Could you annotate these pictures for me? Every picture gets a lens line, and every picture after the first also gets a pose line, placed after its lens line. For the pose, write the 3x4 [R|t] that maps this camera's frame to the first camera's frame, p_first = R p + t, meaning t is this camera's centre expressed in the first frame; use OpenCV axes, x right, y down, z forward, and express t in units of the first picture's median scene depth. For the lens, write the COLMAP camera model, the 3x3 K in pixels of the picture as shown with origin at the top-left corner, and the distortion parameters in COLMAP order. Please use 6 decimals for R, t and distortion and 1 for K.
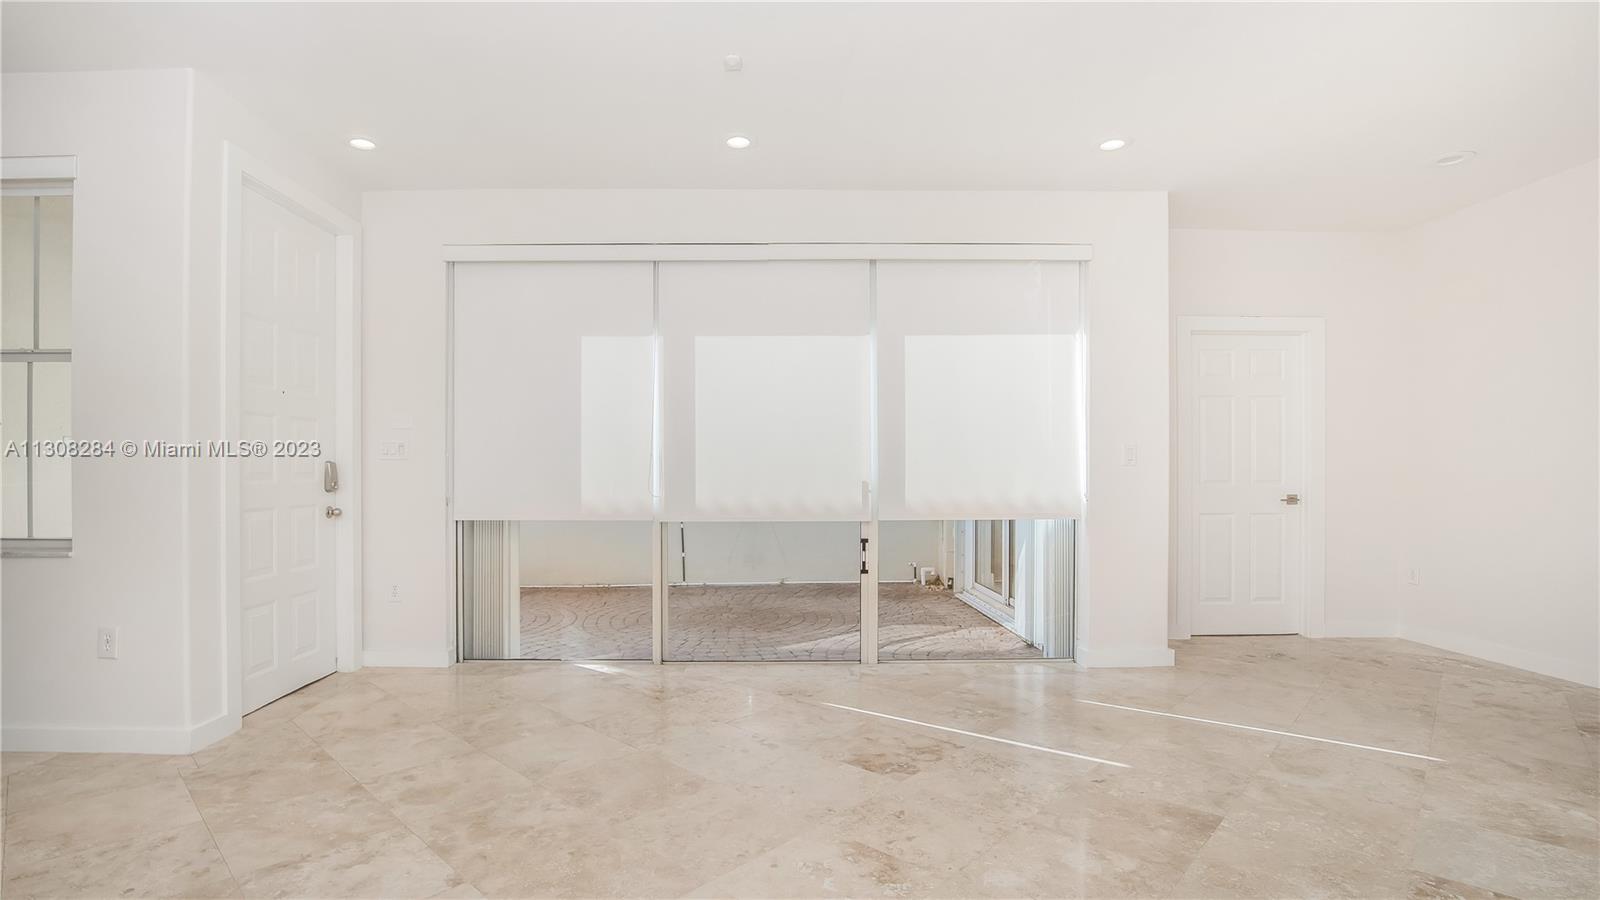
lens RADIAL K [[737.0, 0, 755.1], [0, 737.0, 475.7], [0, 0, 1]] dist [-0.038222, 0.006289]
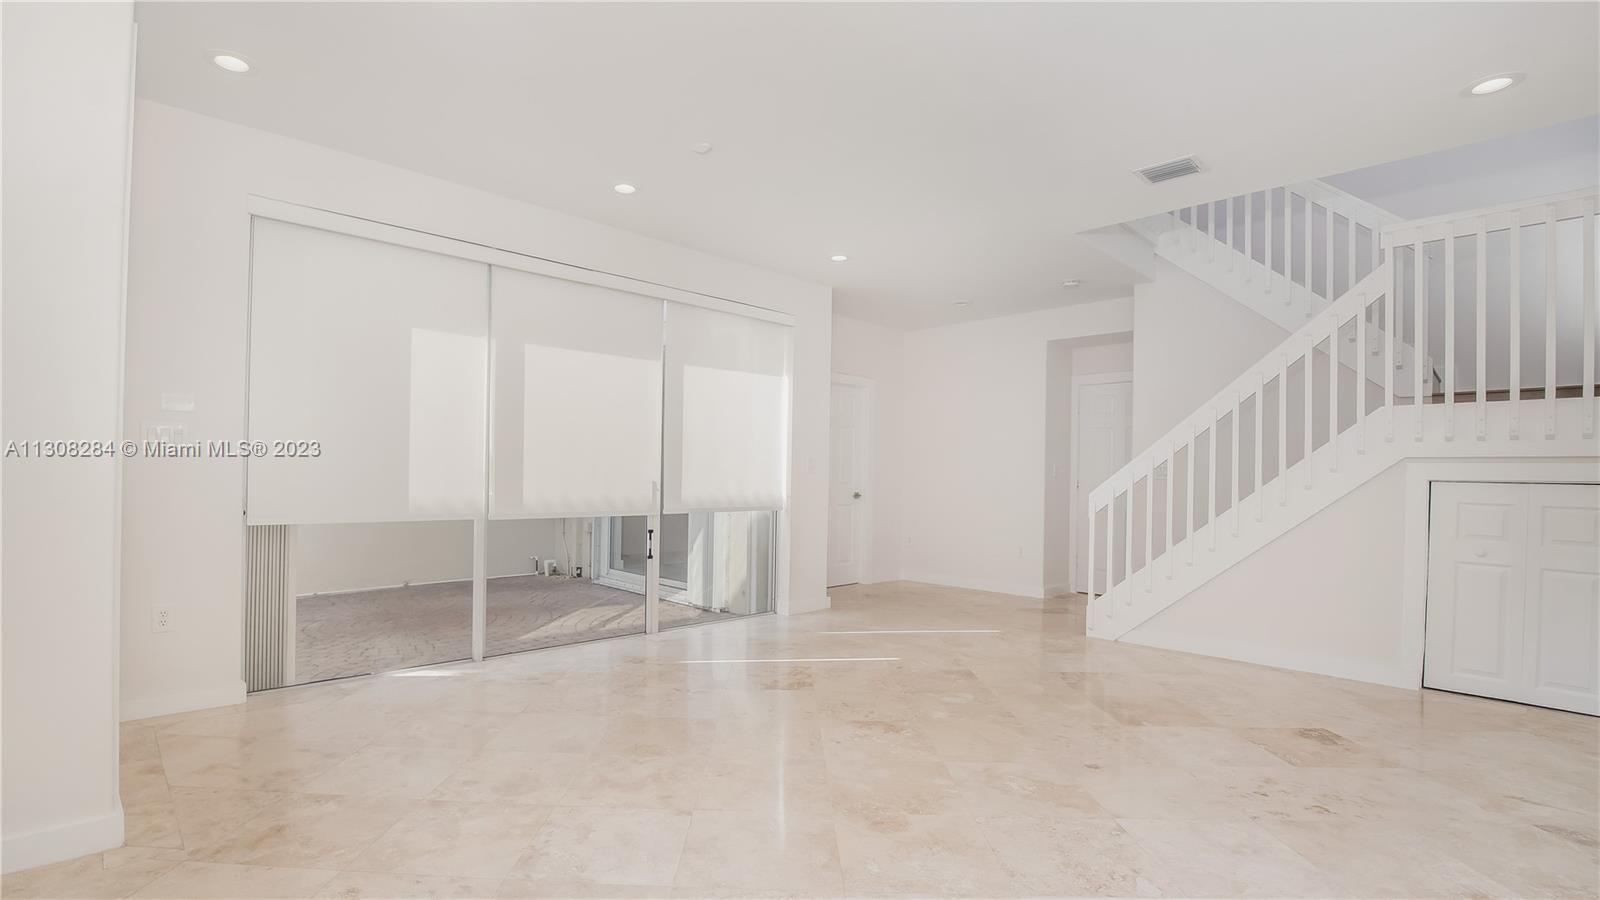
lens RADIAL K [[722.1, 0, 751.7], [0, 722.1, 473.8], [0, 0, 1]] dist [-0.030067, -0.000251]
pose [[0.739616, 0.013763, 0.672889, -0.855111], [-0.013585, 0.999892, -0.005519, -0.002061], [-0.672892, -0.005060, 0.739723, 0.028868]]
